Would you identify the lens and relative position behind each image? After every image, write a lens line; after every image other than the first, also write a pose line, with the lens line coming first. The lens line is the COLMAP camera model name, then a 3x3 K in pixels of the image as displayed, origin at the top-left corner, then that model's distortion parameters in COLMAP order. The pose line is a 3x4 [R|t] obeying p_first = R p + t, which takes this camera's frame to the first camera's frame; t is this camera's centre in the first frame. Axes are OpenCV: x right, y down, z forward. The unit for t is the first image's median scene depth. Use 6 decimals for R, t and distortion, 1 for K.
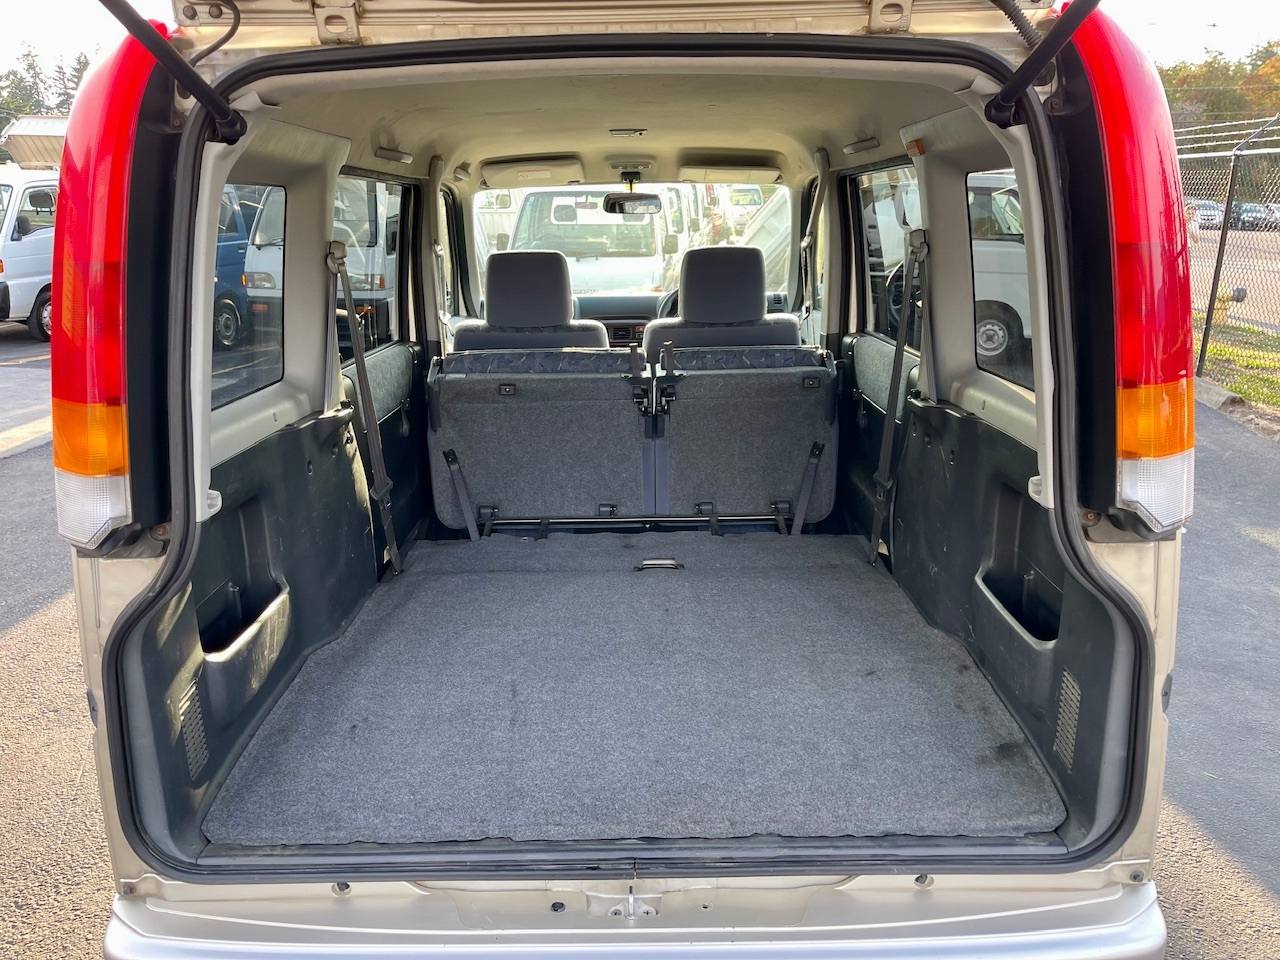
lens RADIAL K [[974.4, 0, 639.3], [0, 974.4, 494.3], [0, 0, 1]] dist [0.061415, -0.070982]
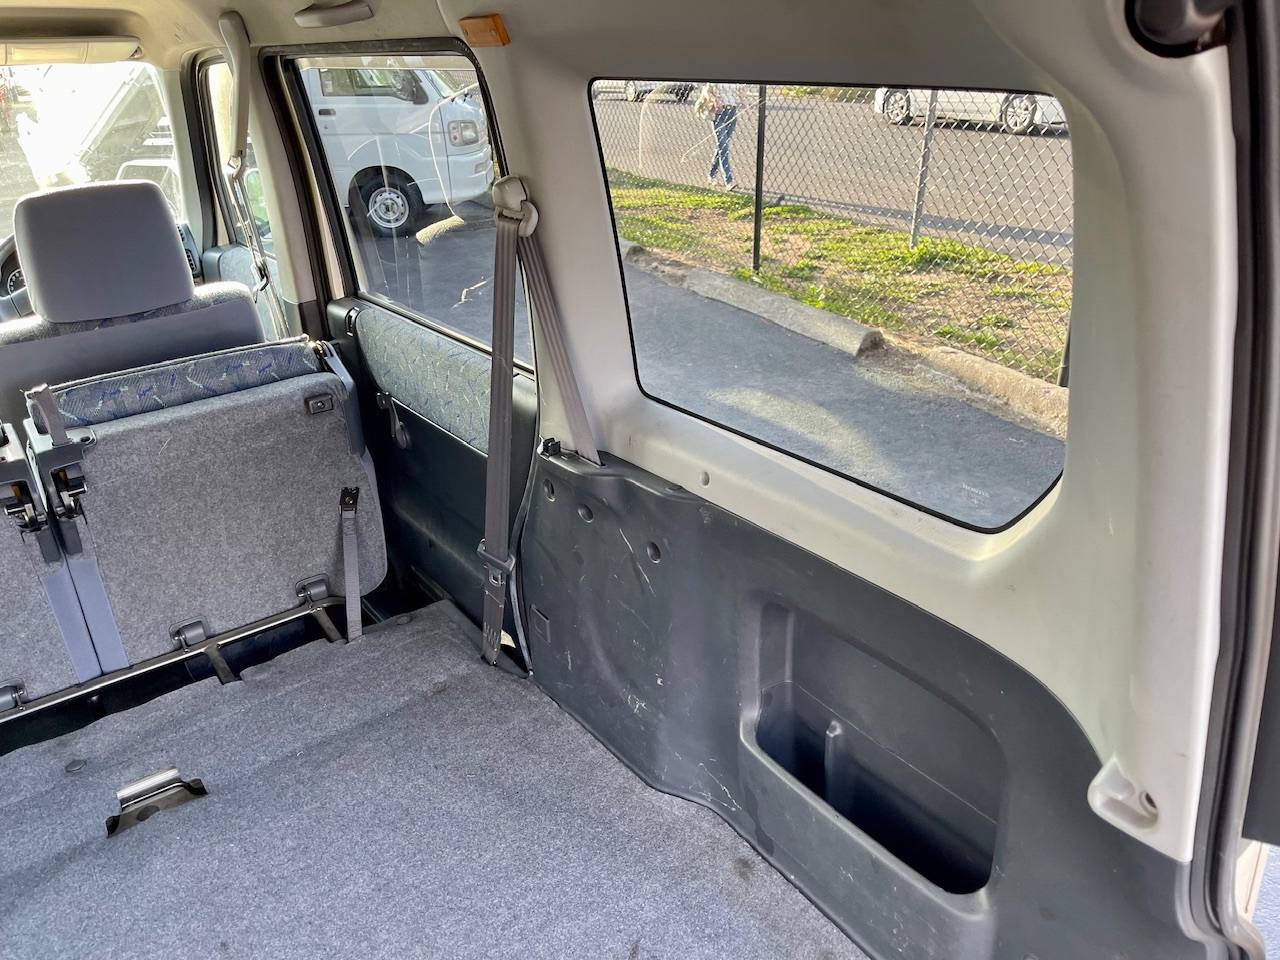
lens RADIAL K [[974.4, 0, 639.3], [0, 974.4, 494.3], [0, 0, 1]] dist [0.061415, -0.070982]
pose [[0.812502, -0.267851, 0.517781, 0.000085], [0.192020, 0.961595, 0.196120, -0.139596], [-0.550427, -0.059924, 0.832730, 0.346208]]
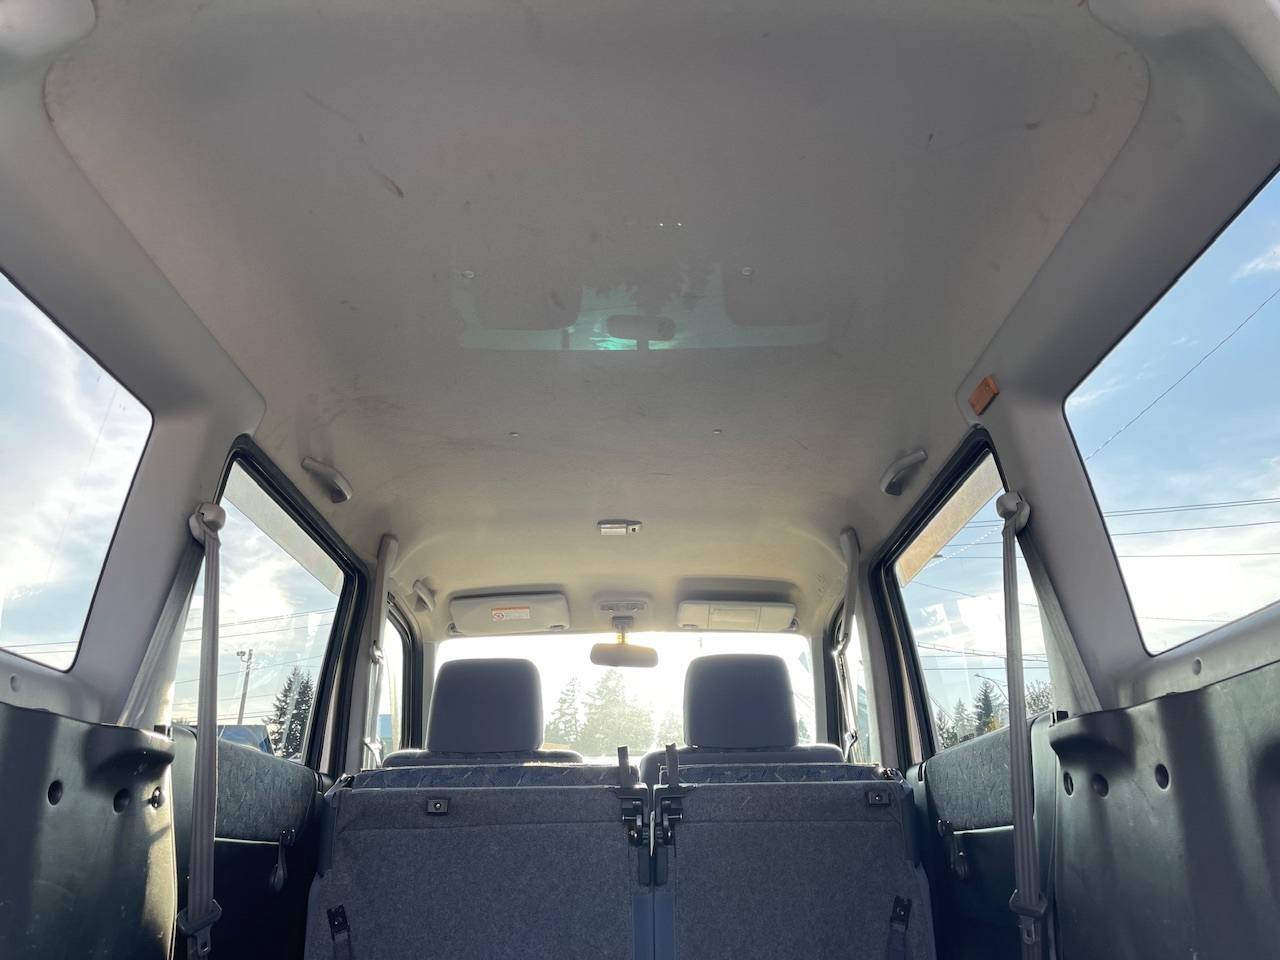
lens RADIAL K [[974.4, 0, 639.3], [0, 974.4, 494.3], [0, 0, 1]] dist [0.061415, -0.070982]
pose [[0.999993, 0.003138, 0.002130, 0.004335], [-0.001235, 0.800515, -0.599311, 0.127727], [-0.003586, 0.599304, 0.800513, 0.306606]]
